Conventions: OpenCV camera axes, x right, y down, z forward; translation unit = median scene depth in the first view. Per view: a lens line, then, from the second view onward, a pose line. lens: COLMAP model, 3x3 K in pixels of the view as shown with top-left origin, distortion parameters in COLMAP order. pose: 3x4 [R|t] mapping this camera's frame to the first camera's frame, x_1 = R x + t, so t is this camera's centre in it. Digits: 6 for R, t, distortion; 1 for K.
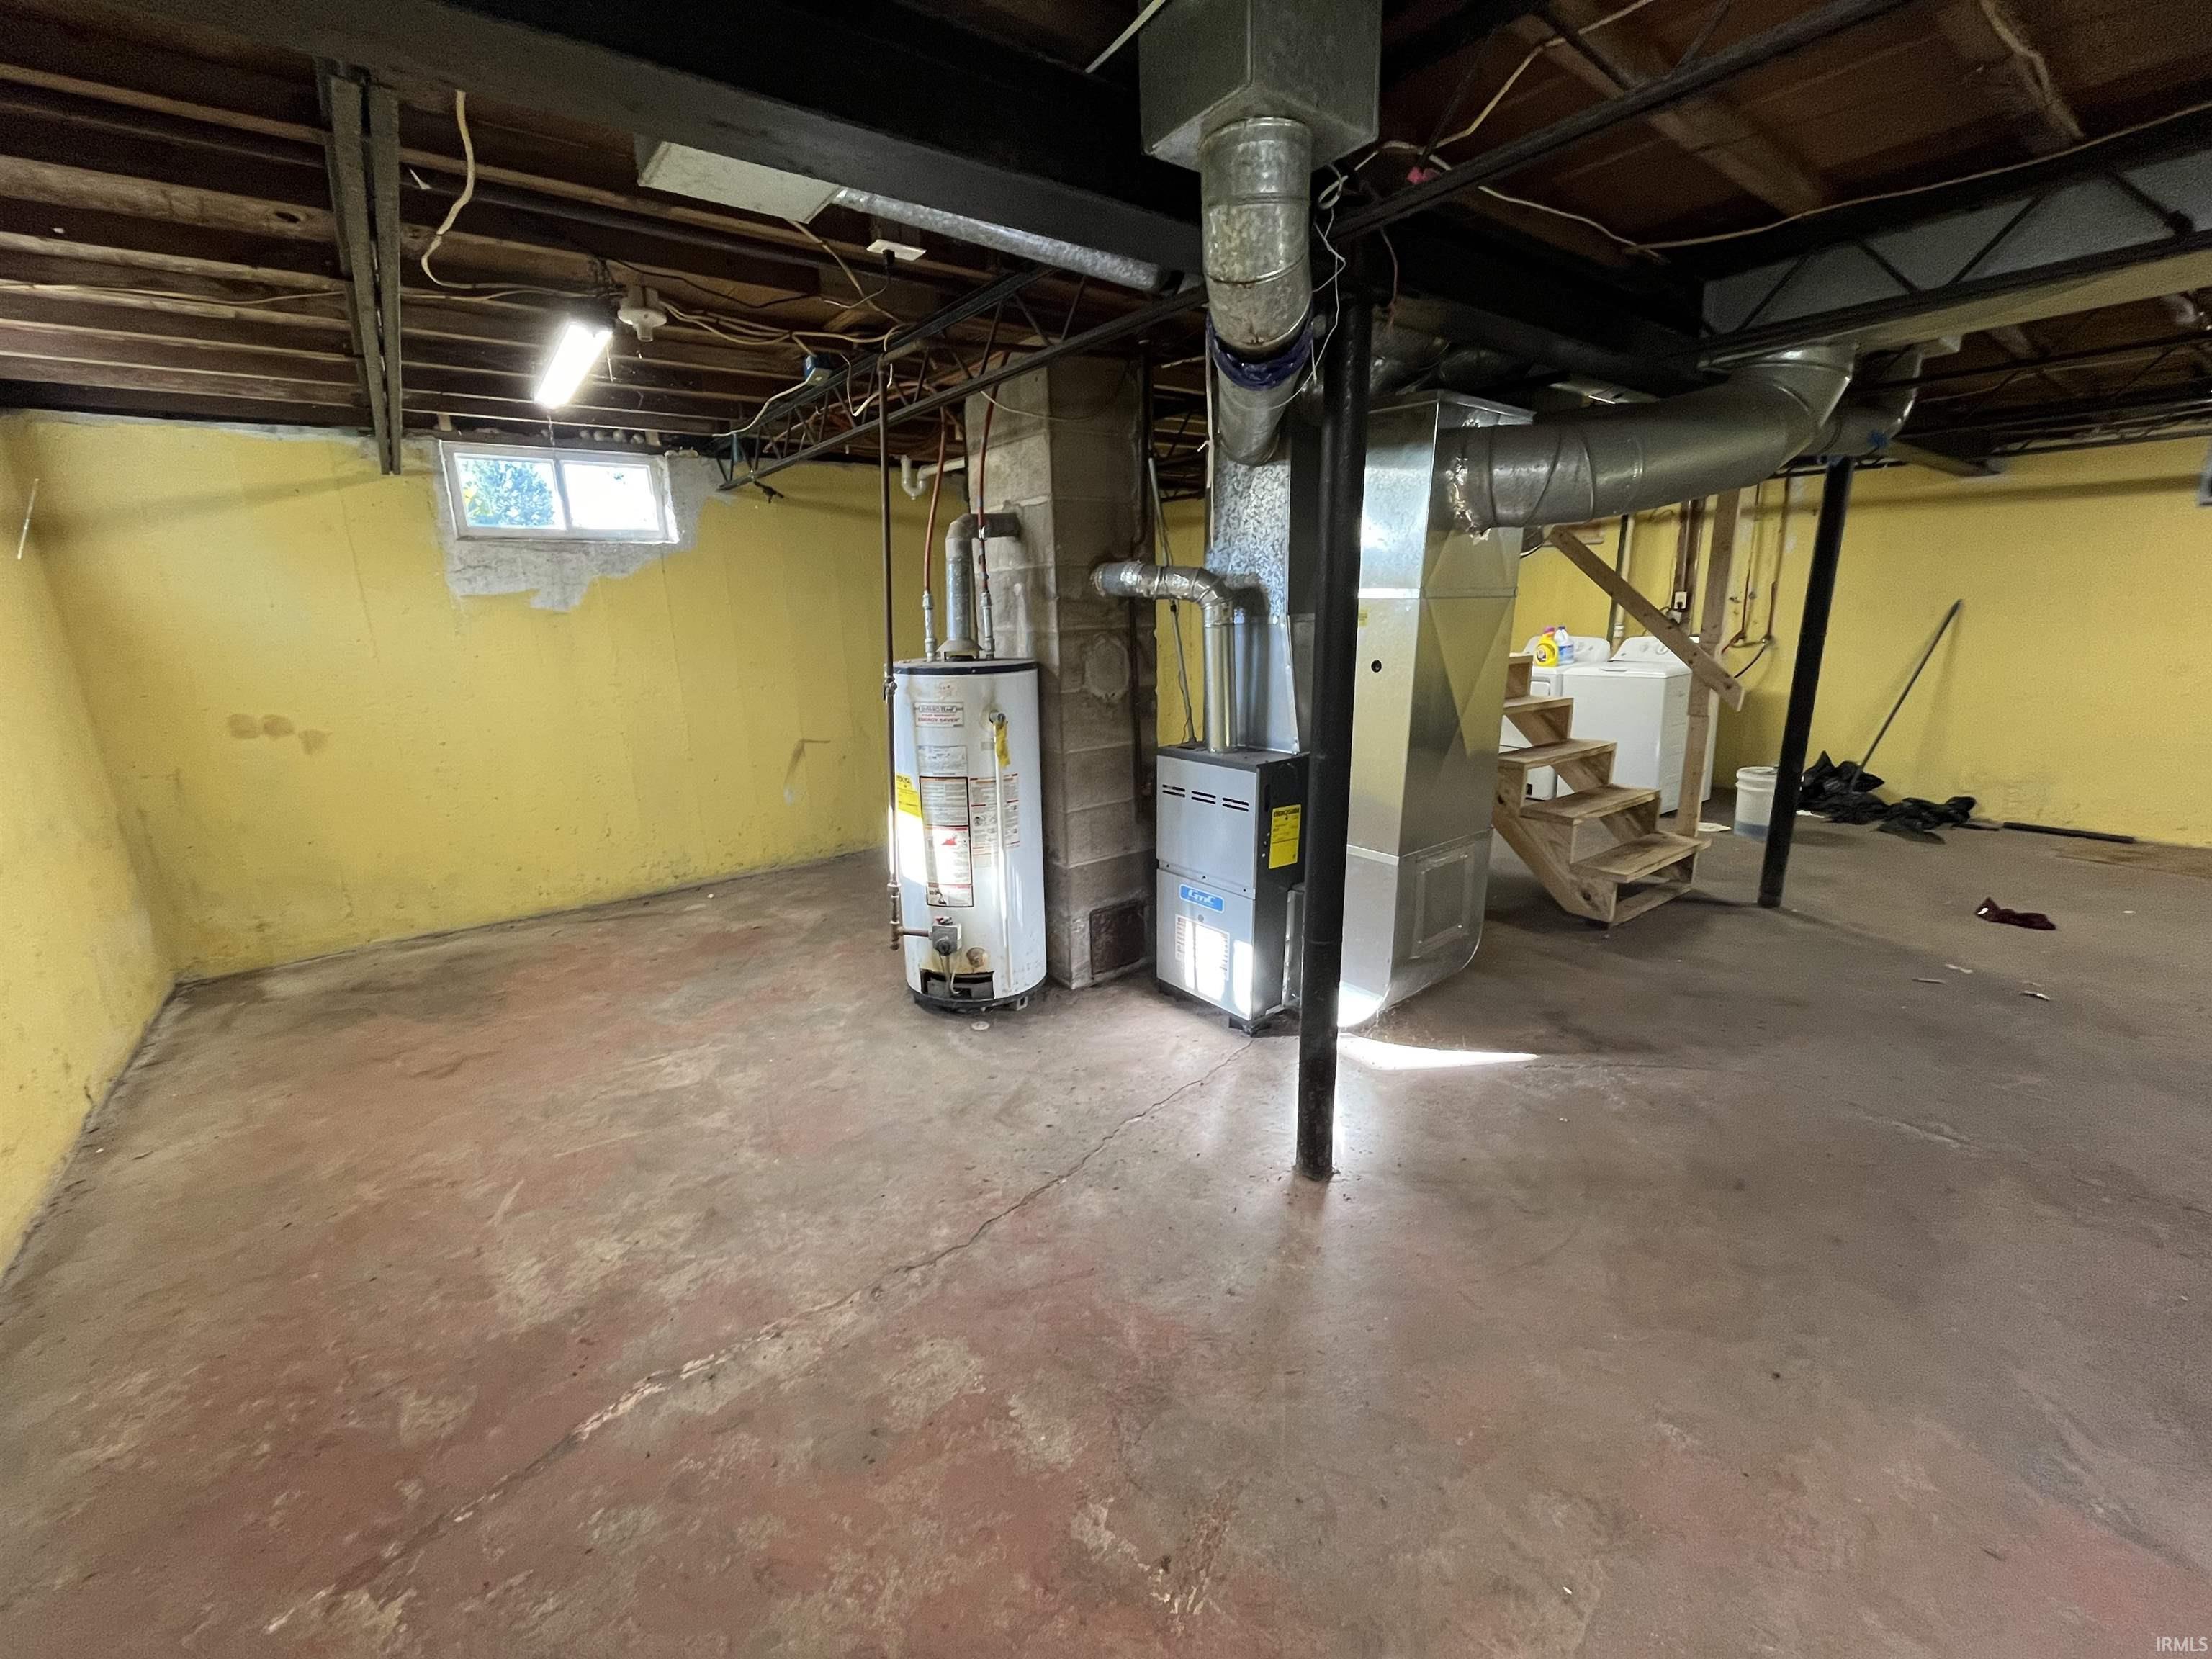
lens RADIAL K [[894.0, 0, 1099.6], [0, 894.0, 824.1], [0, 0, 1]] dist [0.000106, -0.000041]
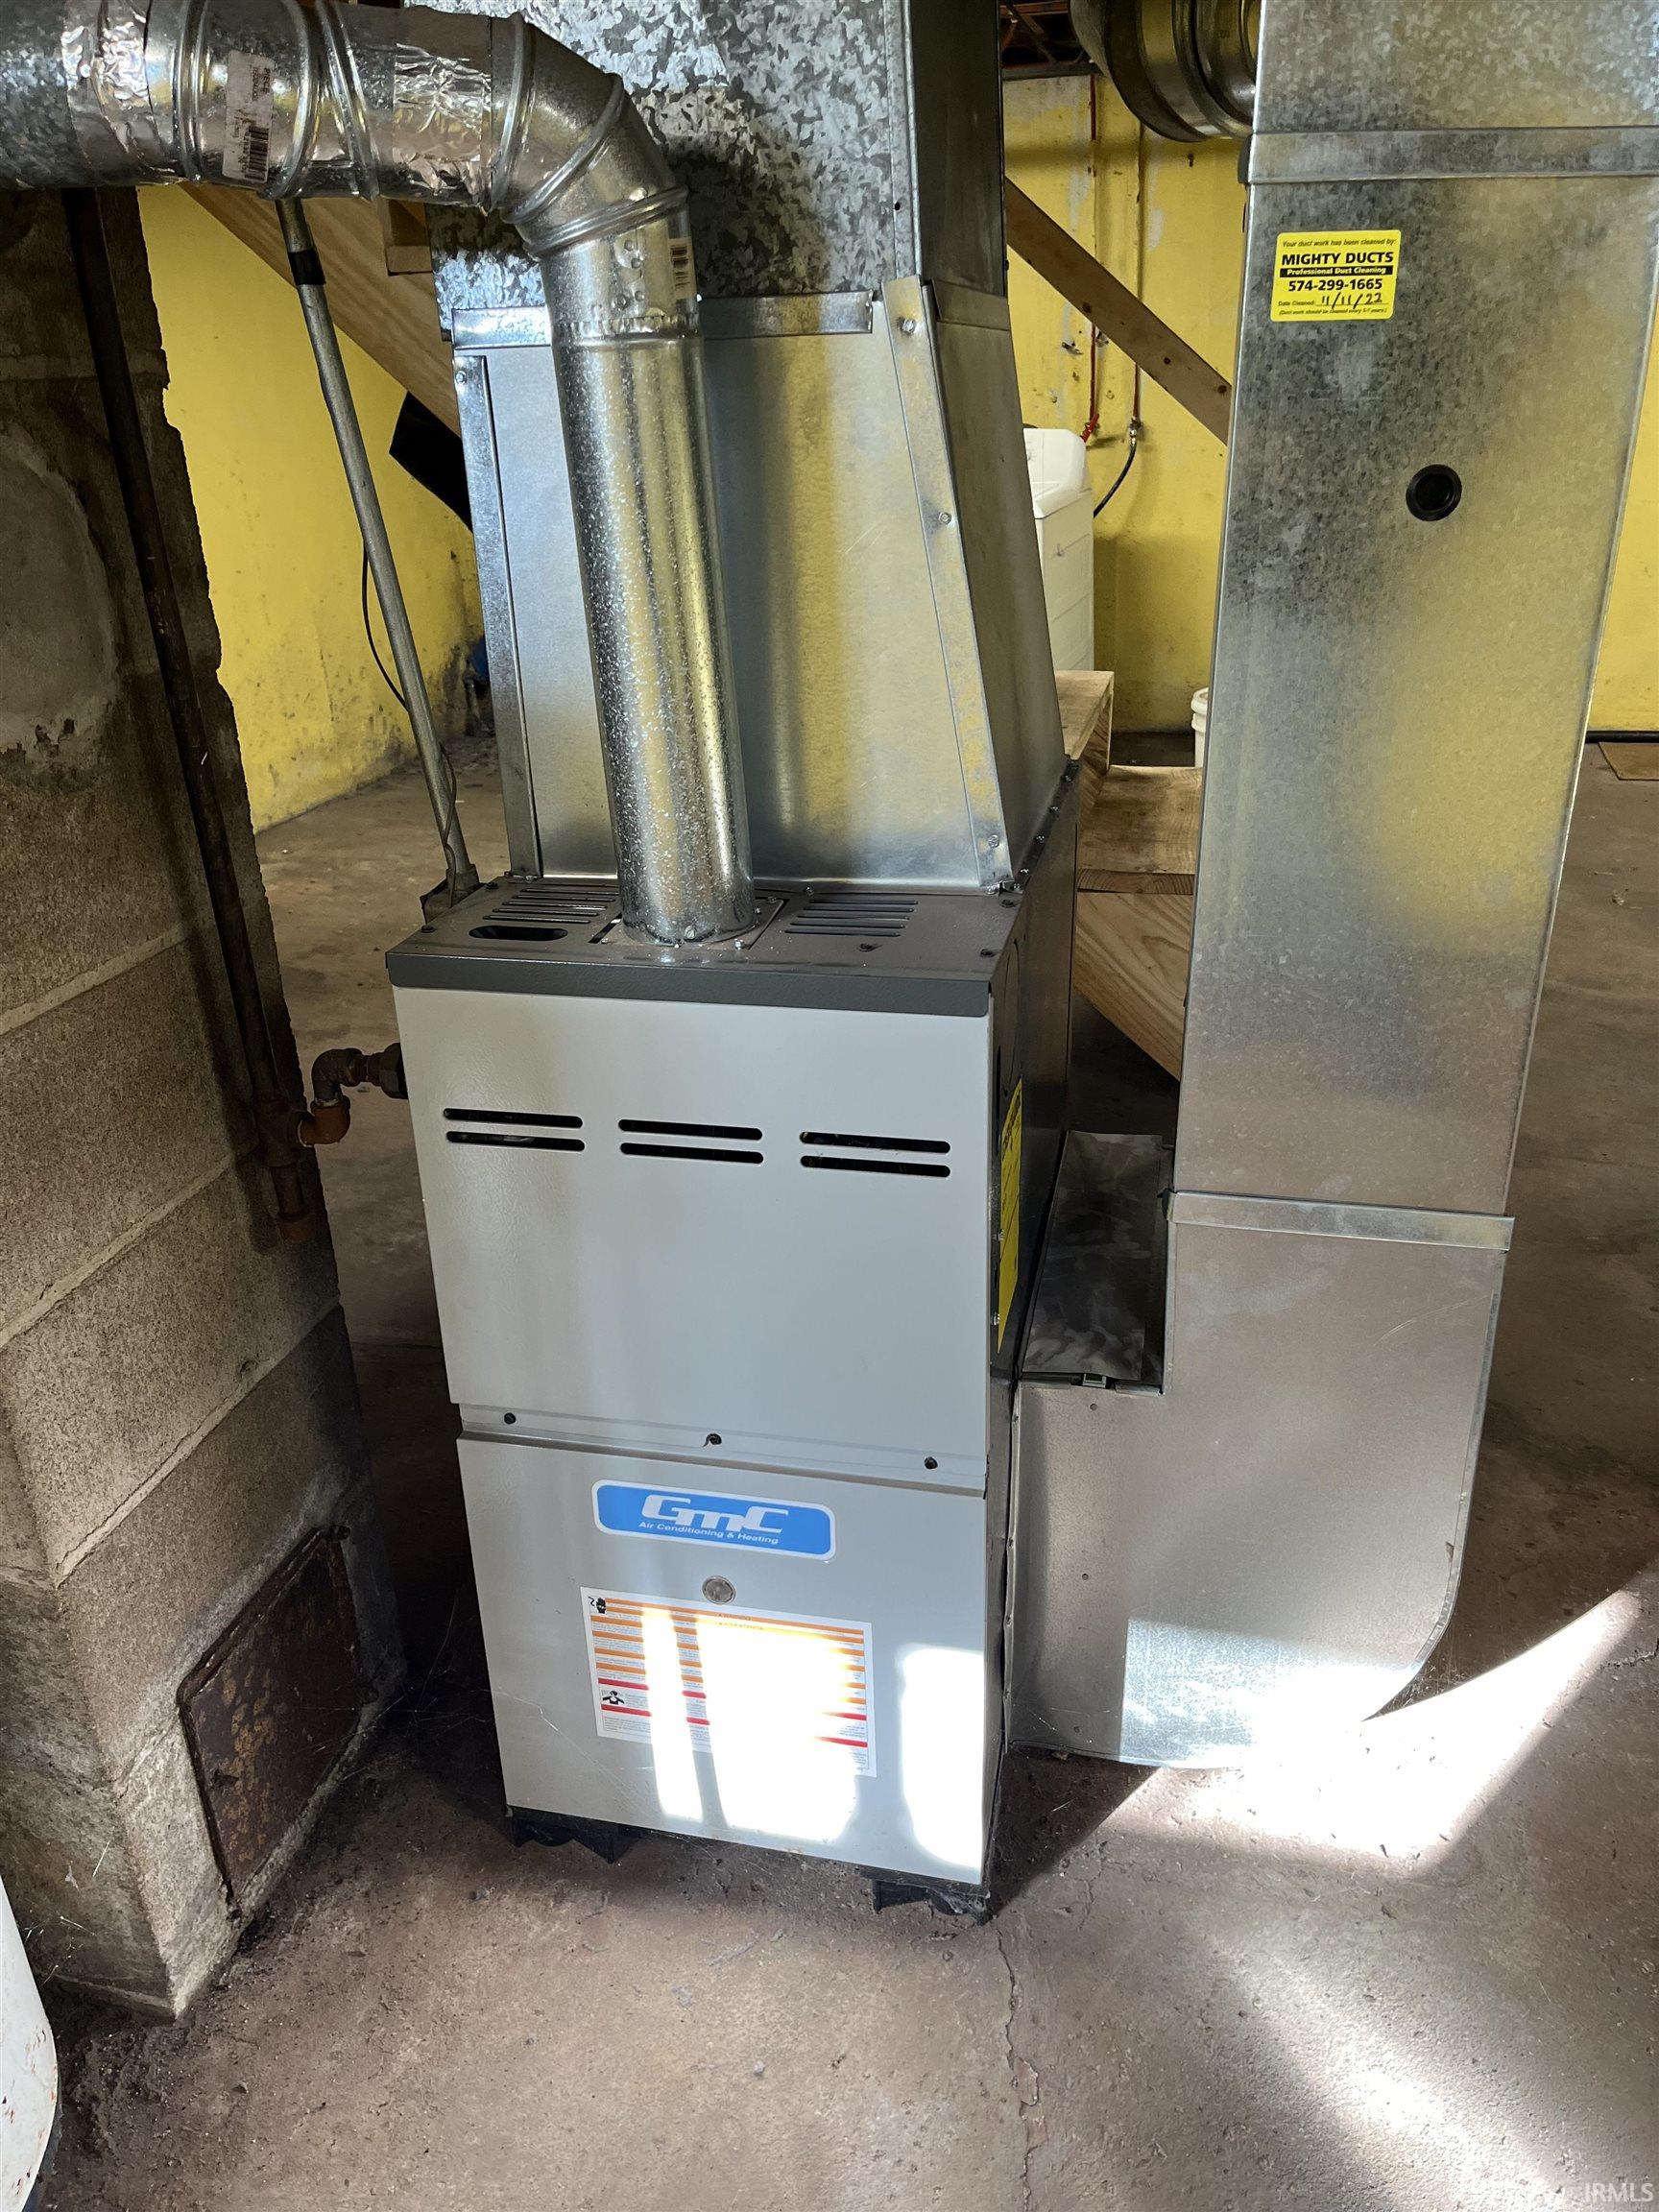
lens RADIAL K [[1669.1, 0, 830.3], [0, 1669.1, 1111.4], [0, 0, 1]] dist [-0.004605, -0.006446]
pose [[0.769819, -0.261291, 0.582328, -0.096503], [0.166192, 0.962952, 0.212376, -0.114272], [-0.616246, -0.066713, 0.784723, 0.600984]]
